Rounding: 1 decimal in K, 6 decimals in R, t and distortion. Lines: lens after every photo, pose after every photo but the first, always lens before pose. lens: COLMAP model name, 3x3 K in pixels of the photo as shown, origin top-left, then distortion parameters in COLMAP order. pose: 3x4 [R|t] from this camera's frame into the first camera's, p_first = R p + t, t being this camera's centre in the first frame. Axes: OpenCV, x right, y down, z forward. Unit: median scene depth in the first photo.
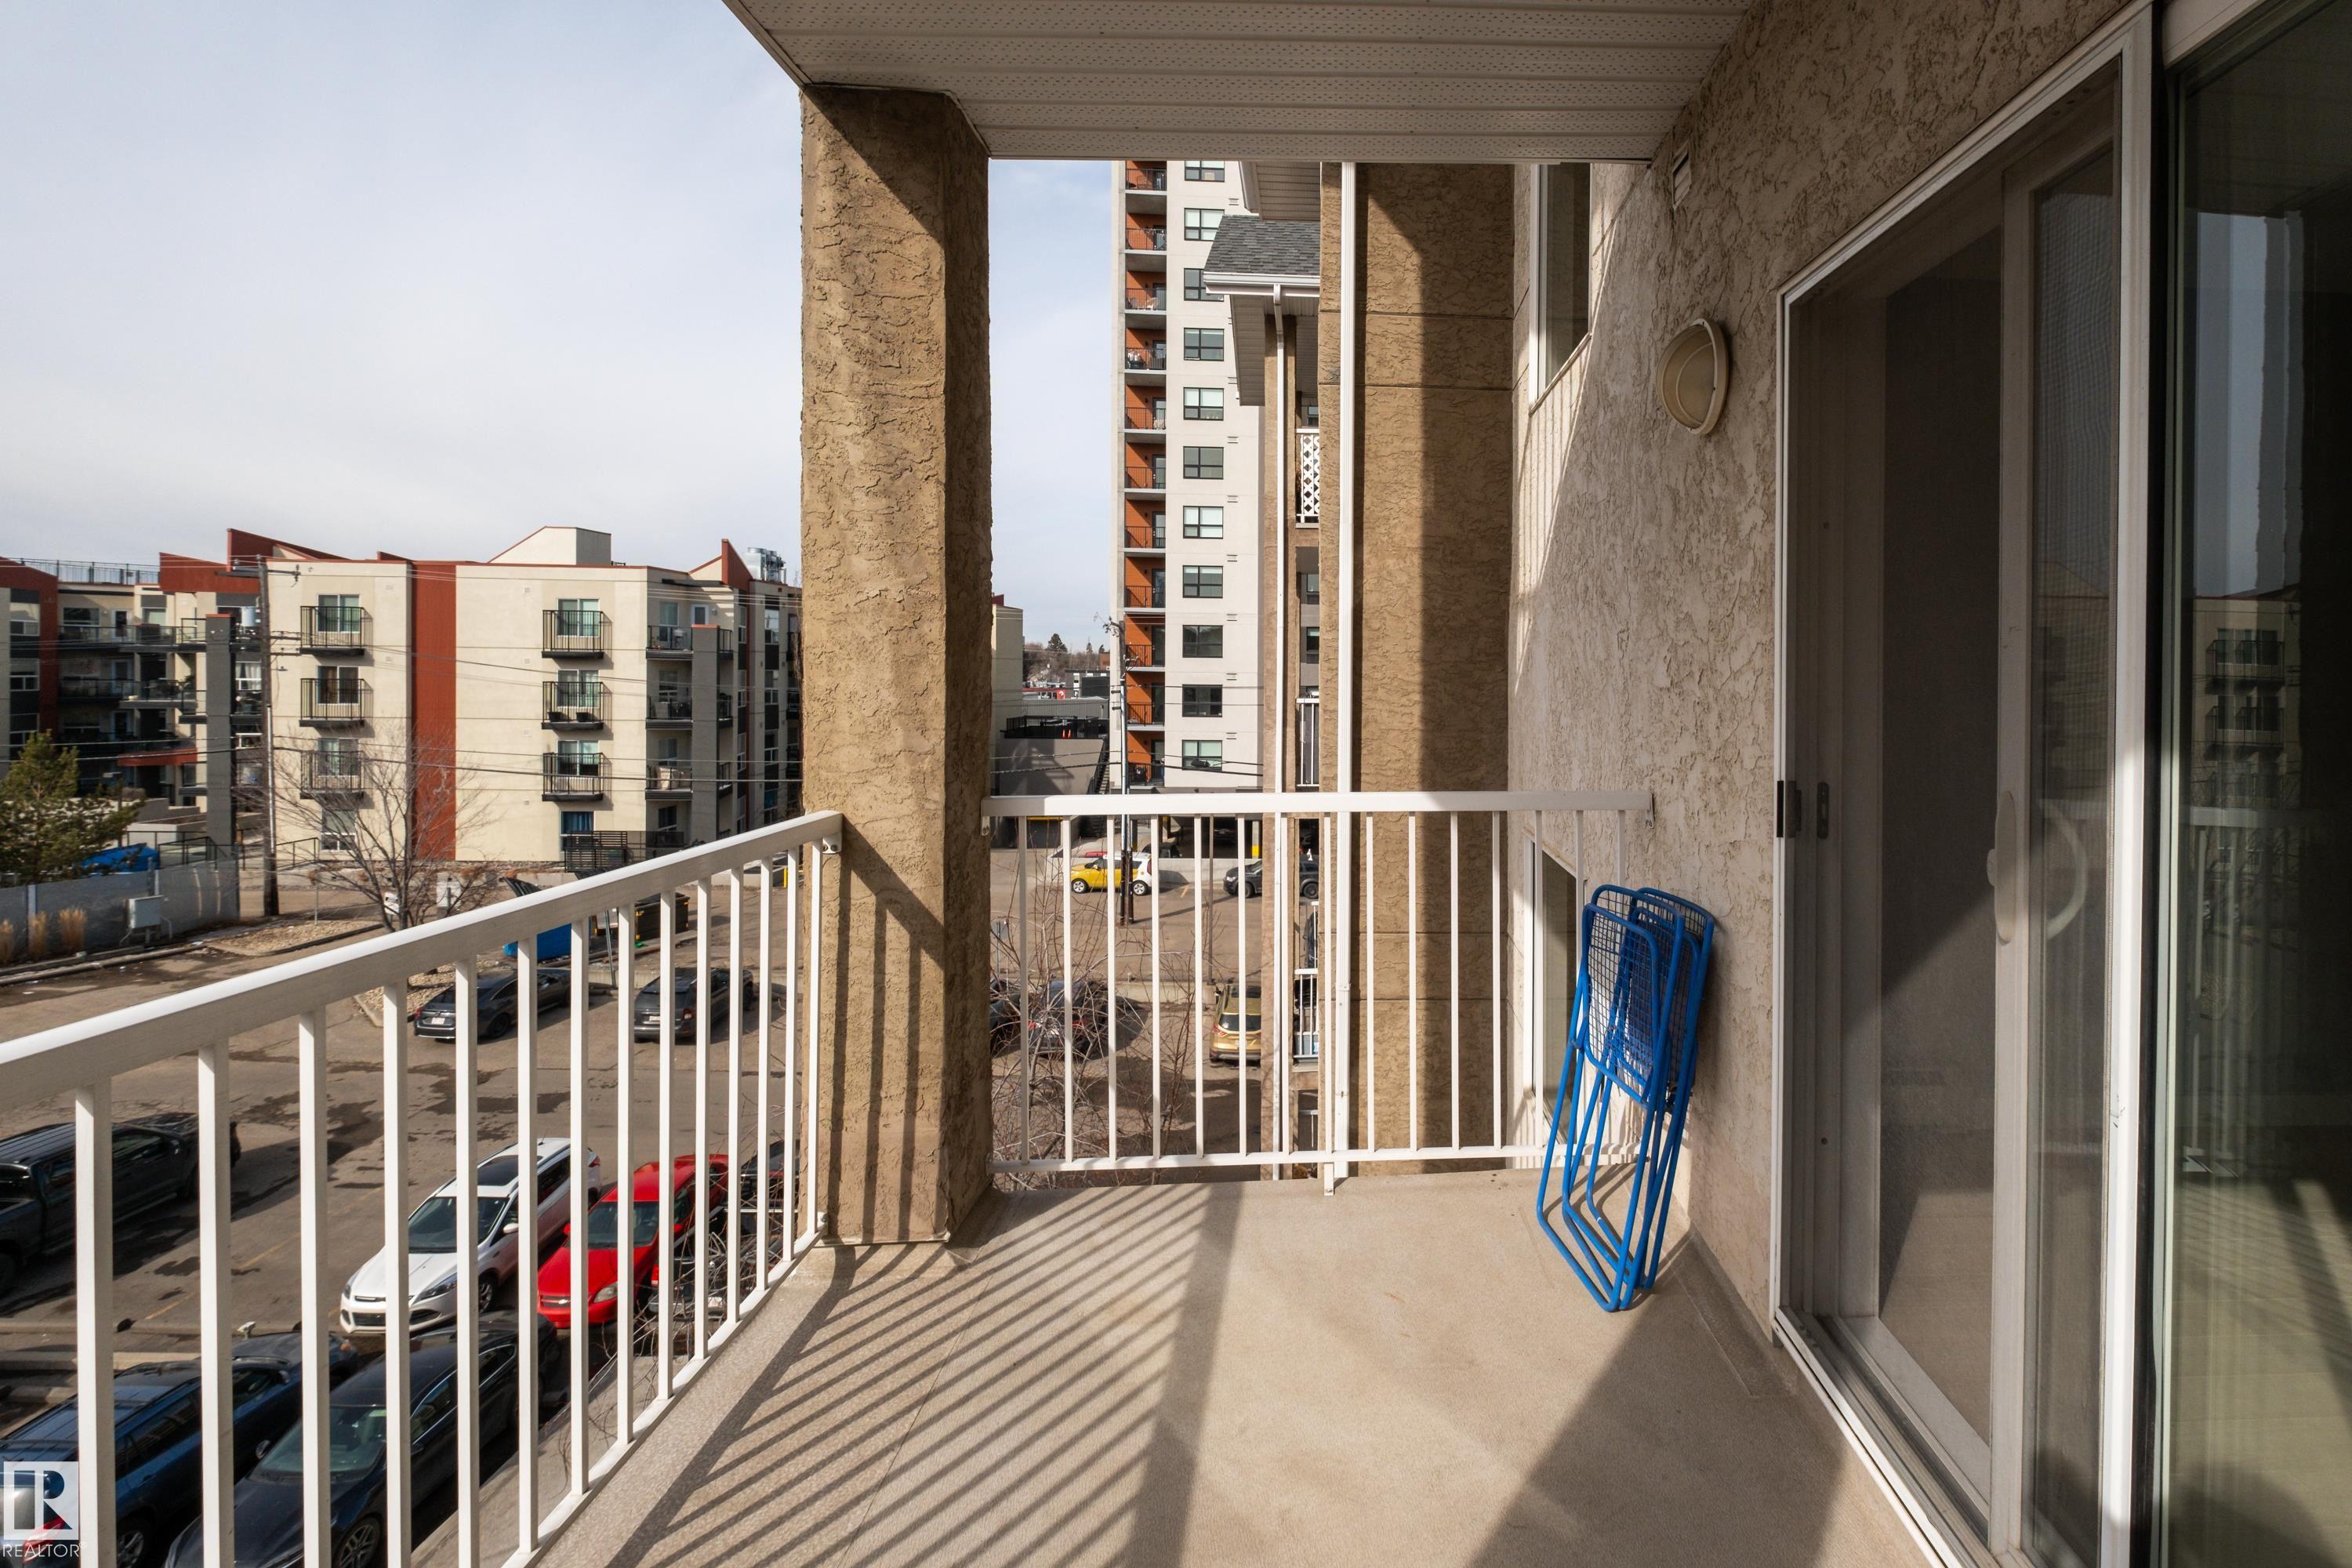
lens RADIAL K [[1076.8, 0, 1259.6], [0, 1076.8, 718.0], [0, 0, 1]] dist [0.001281, -0.000551]
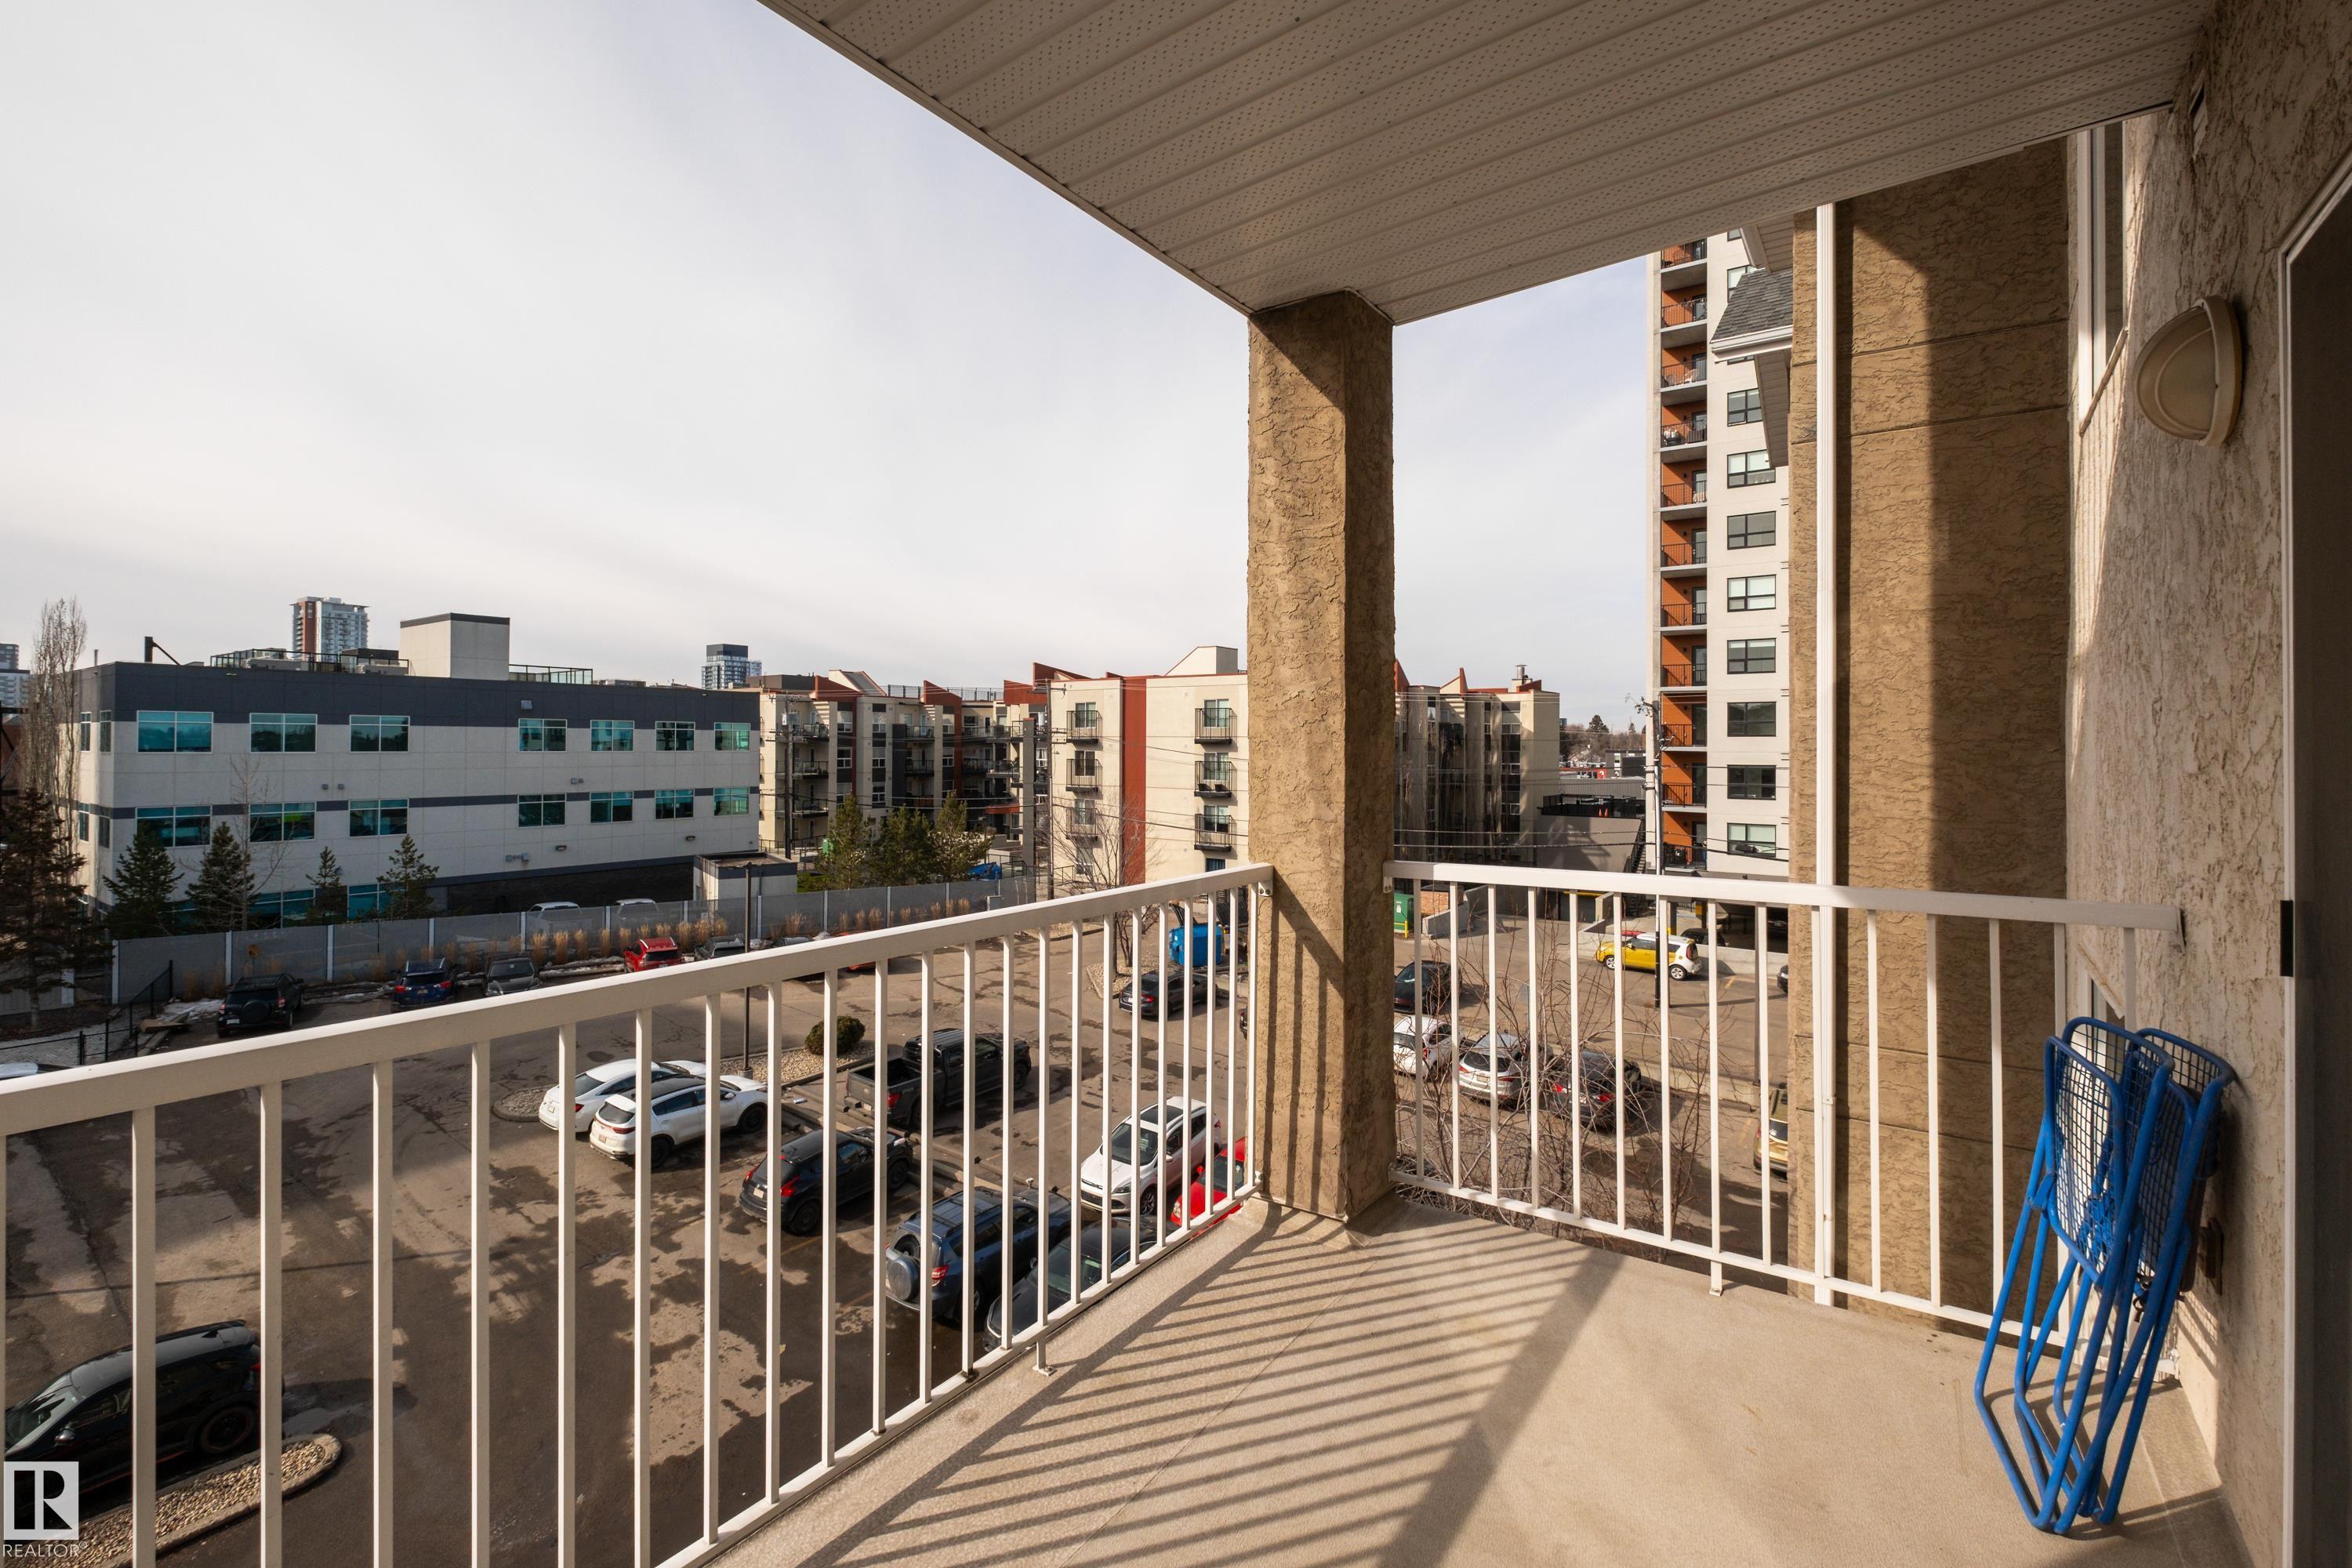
lens RADIAL K [[1011.5, 0, 1164.7], [0, 1011.5, 785.9], [0, 0, 1]] dist [-0.002393, -0.000909]
pose [[0.776779, 0.016145, -0.629567, 0.196183], [-0.021147, 0.999776, -0.000454, -0.002587], [0.629418, 0.013666, 0.776946, -0.018508]]
